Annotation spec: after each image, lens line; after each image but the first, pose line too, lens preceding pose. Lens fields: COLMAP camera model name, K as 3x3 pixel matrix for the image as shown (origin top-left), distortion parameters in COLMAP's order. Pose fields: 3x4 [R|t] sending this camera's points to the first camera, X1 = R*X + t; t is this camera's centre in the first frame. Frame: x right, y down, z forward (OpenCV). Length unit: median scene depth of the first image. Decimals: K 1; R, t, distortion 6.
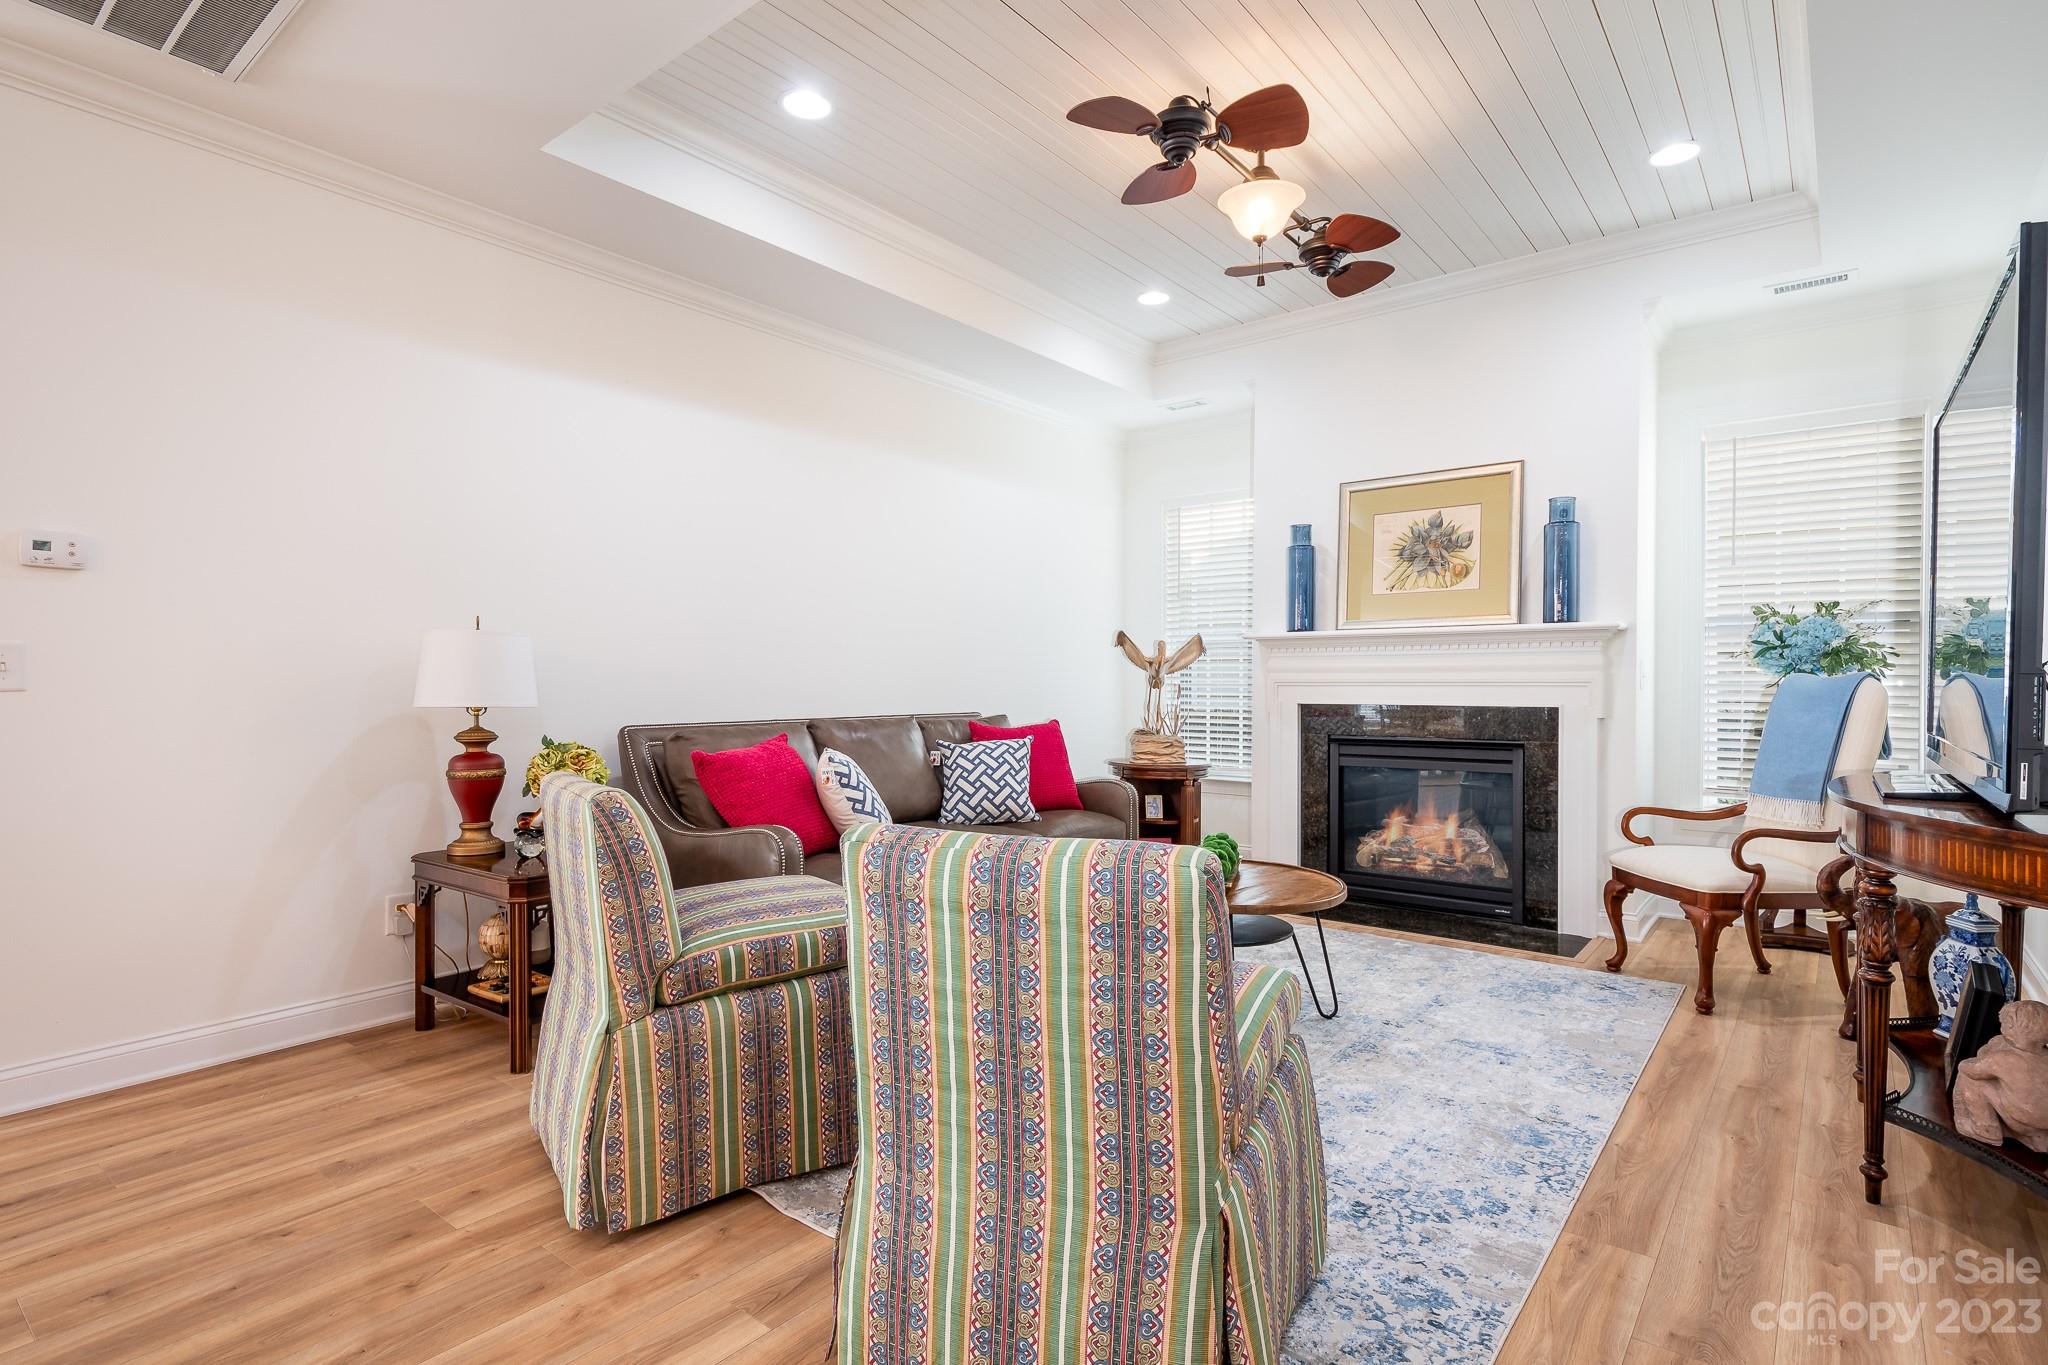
lens RADIAL K [[1034.6, 0, 1007.2], [0, 1034.6, 681.7], [0, 0, 1]] dist [0.004531, 0.000292]
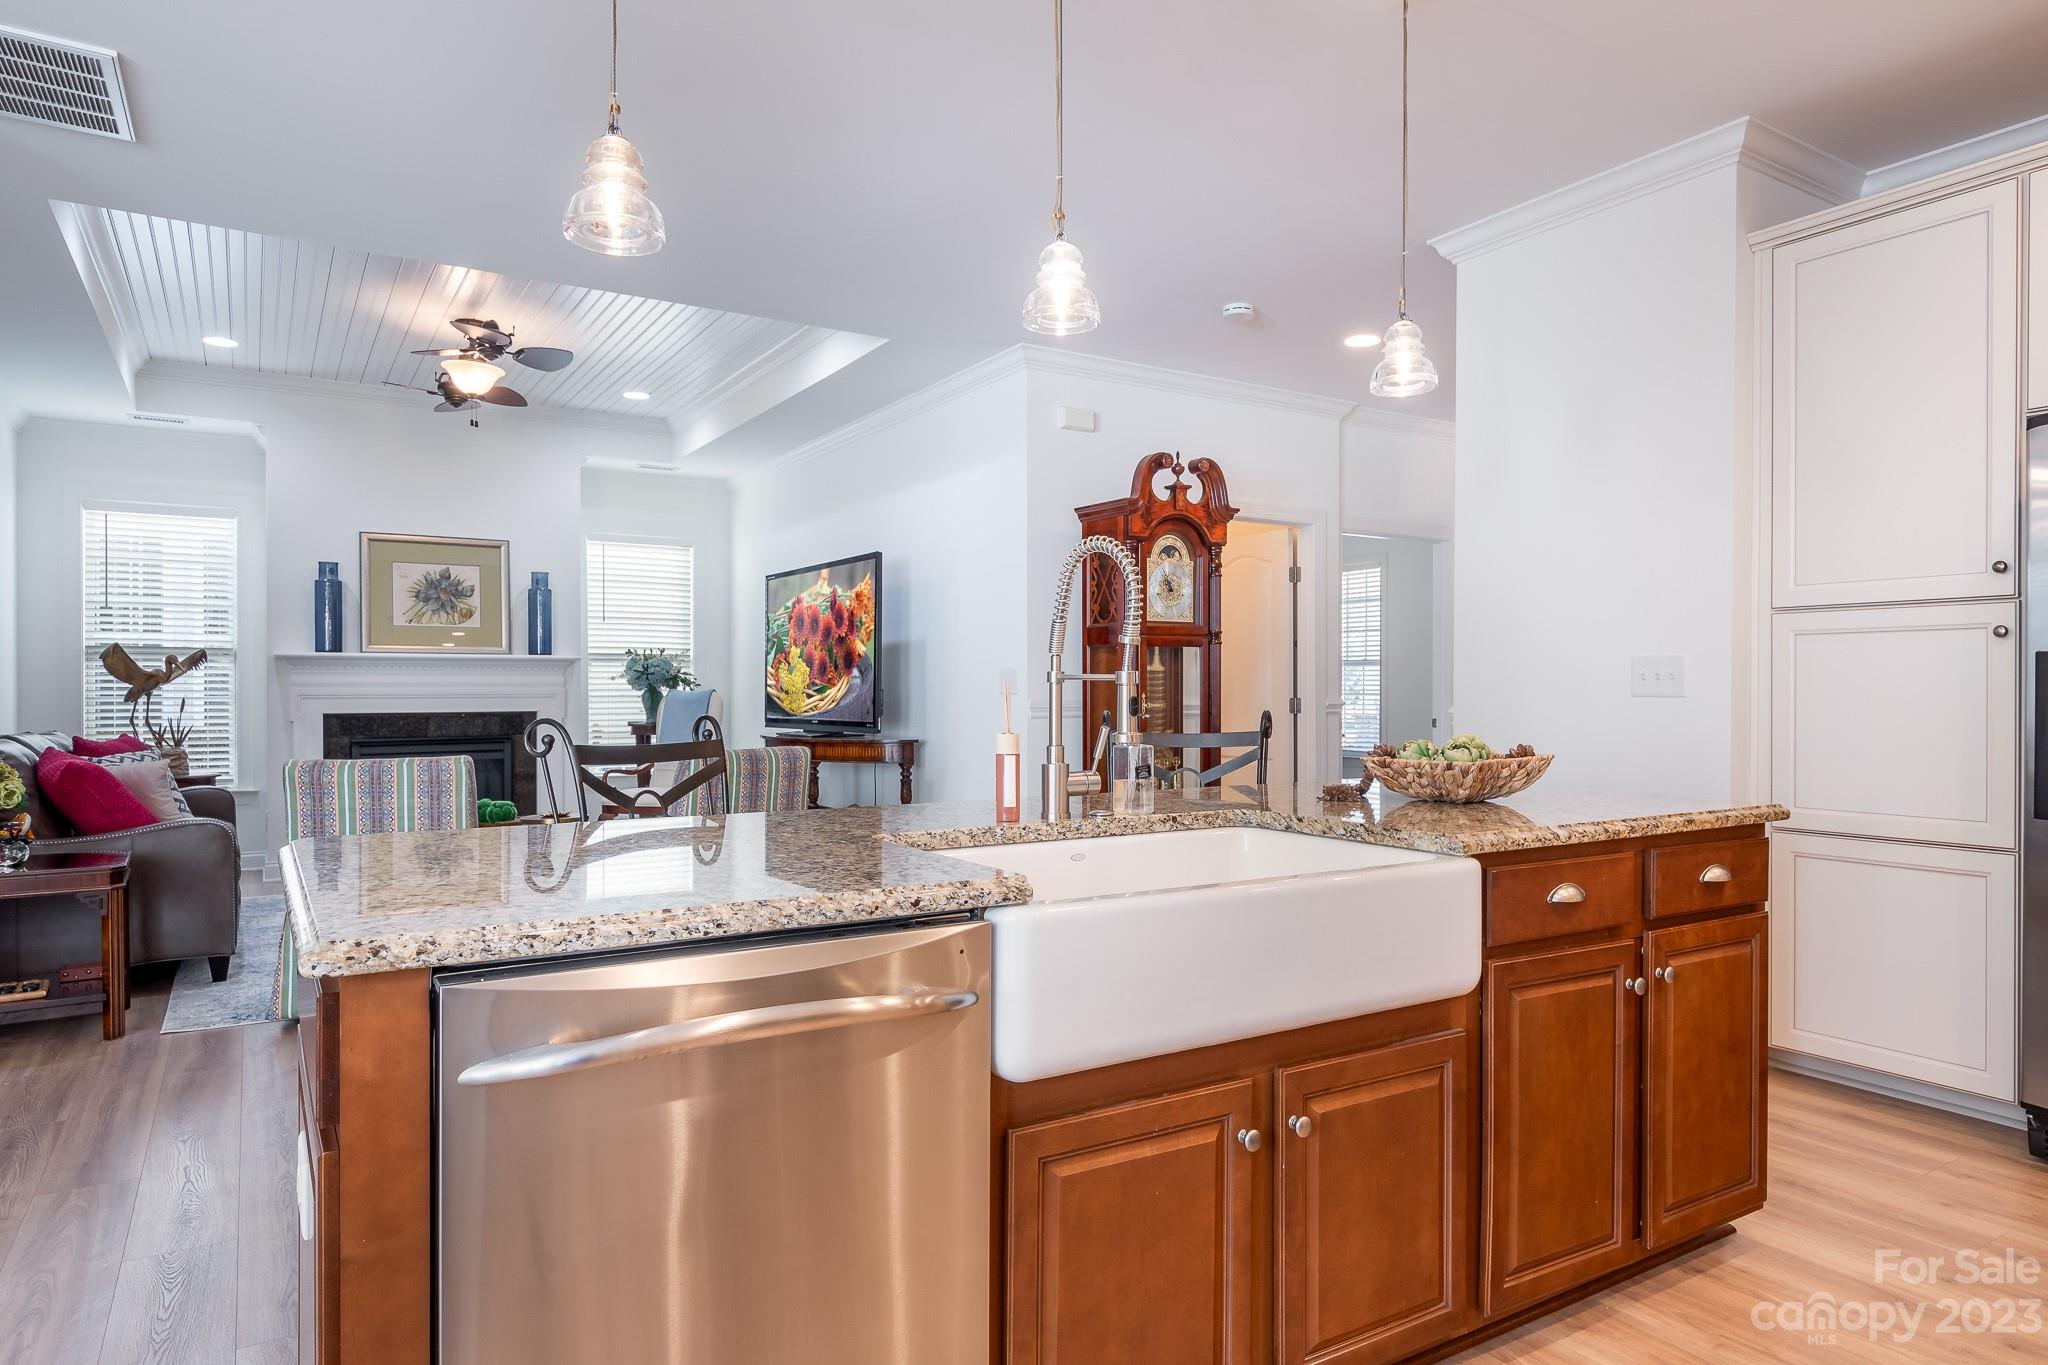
lens RADIAL K [[1226.7, 0, 1046.2], [0, 1226.7, 703.8], [0, 0, 1]] dist [0.006795, -0.004913]
pose [[0.309714, -0.008726, 0.950790, -0.871243], [-0.000268, 0.999957, 0.009265, -0.002906], [-0.950830, -0.003124, 0.309698, -0.231957]]
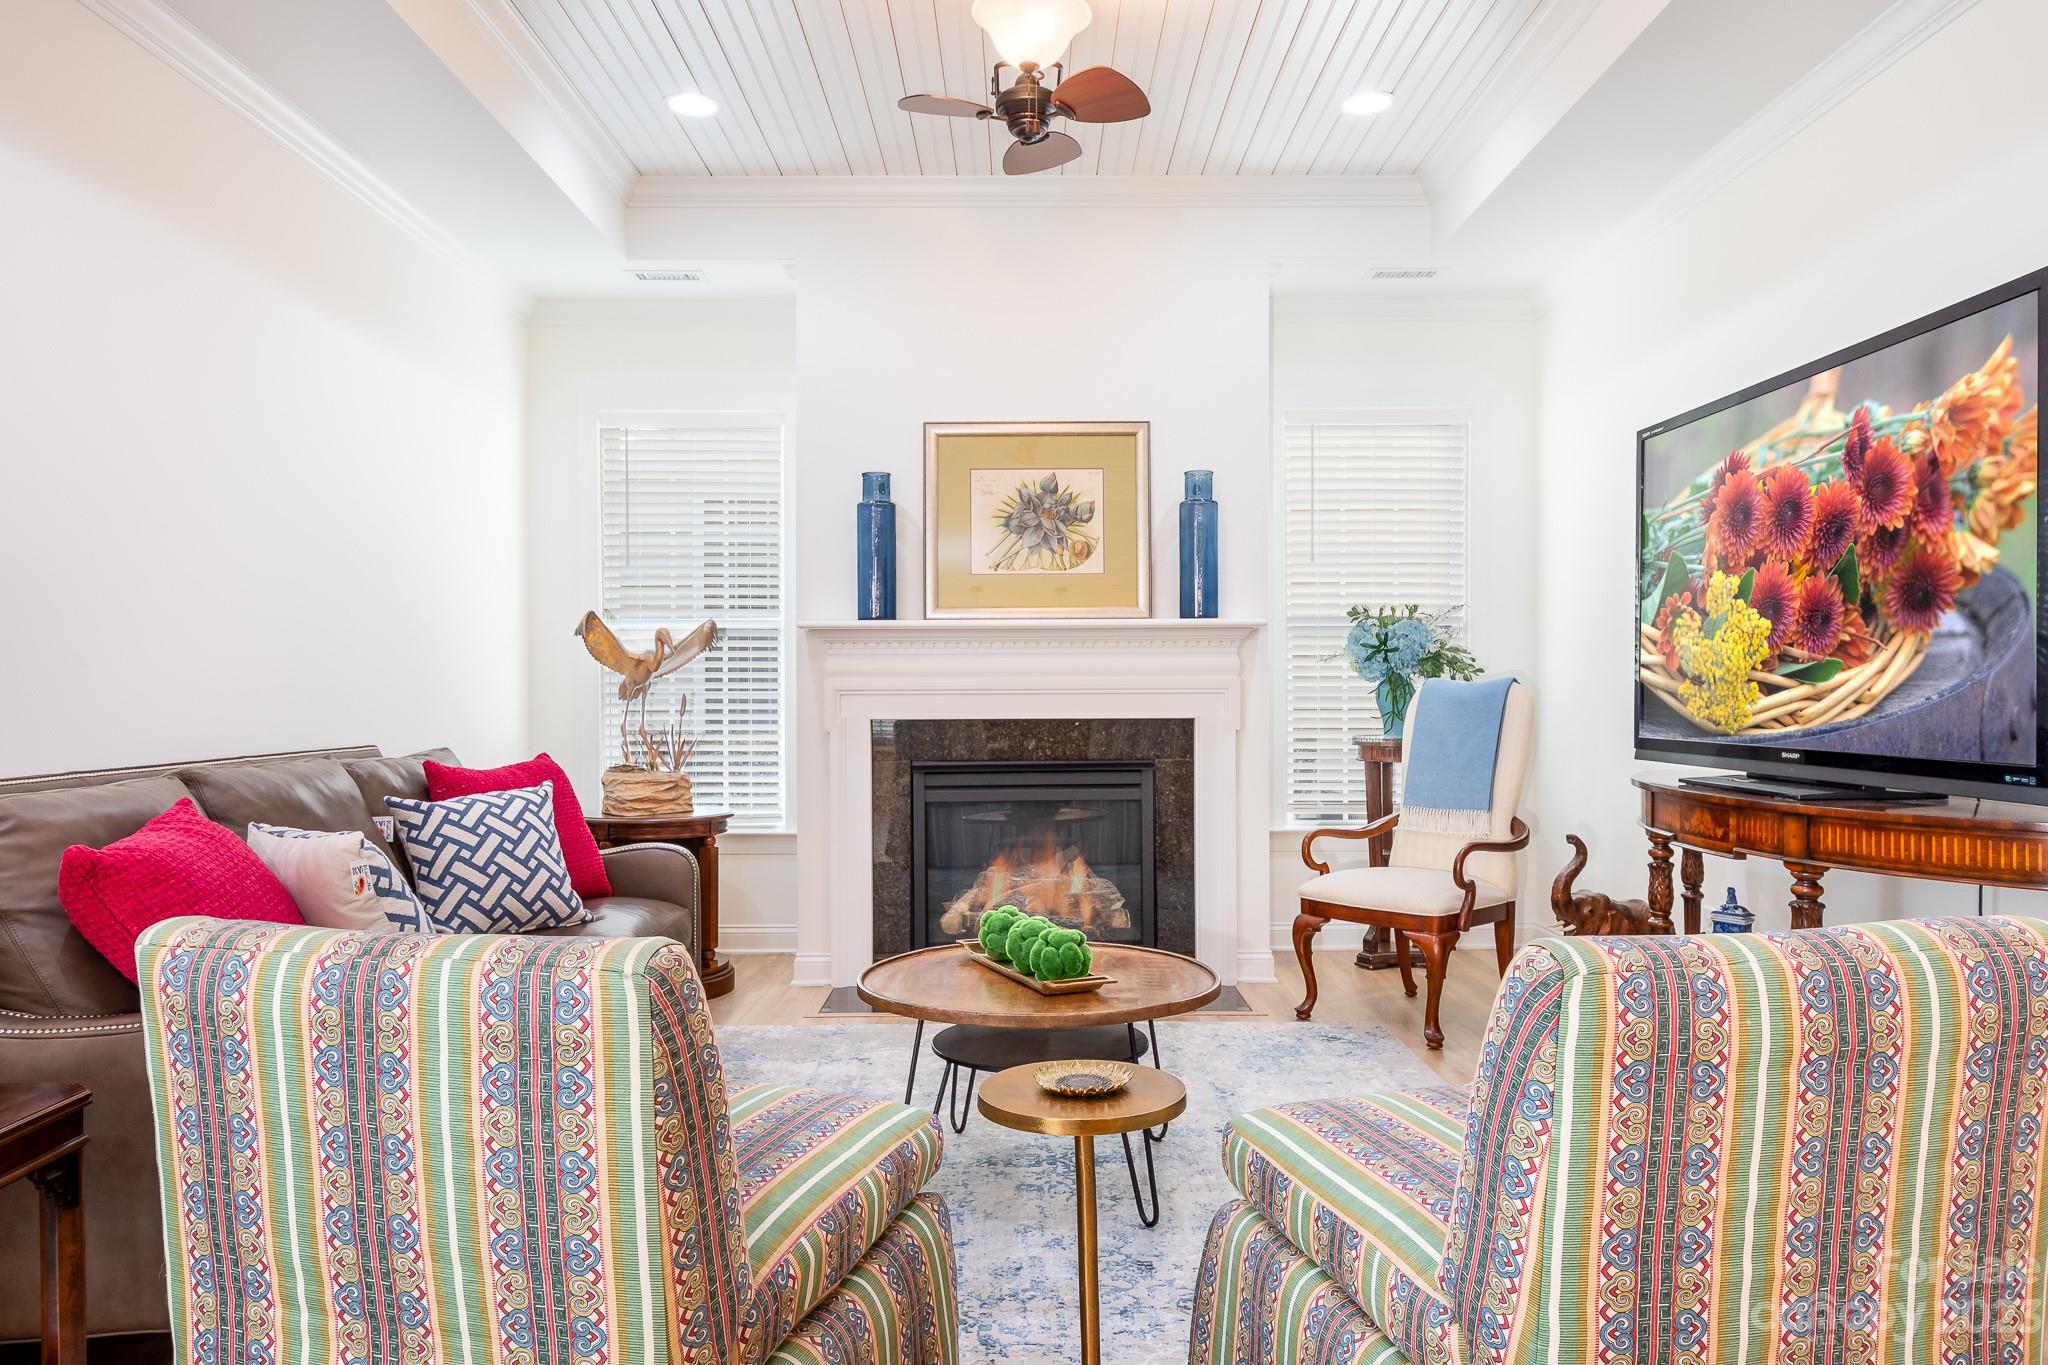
lens RADIAL K [[1391.2, 0, 1035.1], [0, 1391.2, 683.9], [0, 0, 1]] dist [0.012888, 0.001157]
pose [[0.767156, -0.001410, 0.641459, -0.280015], [0.004746, 0.999983, -0.003477, 0.000019], [-0.641443, 0.005712, 0.767149, 0.200175]]
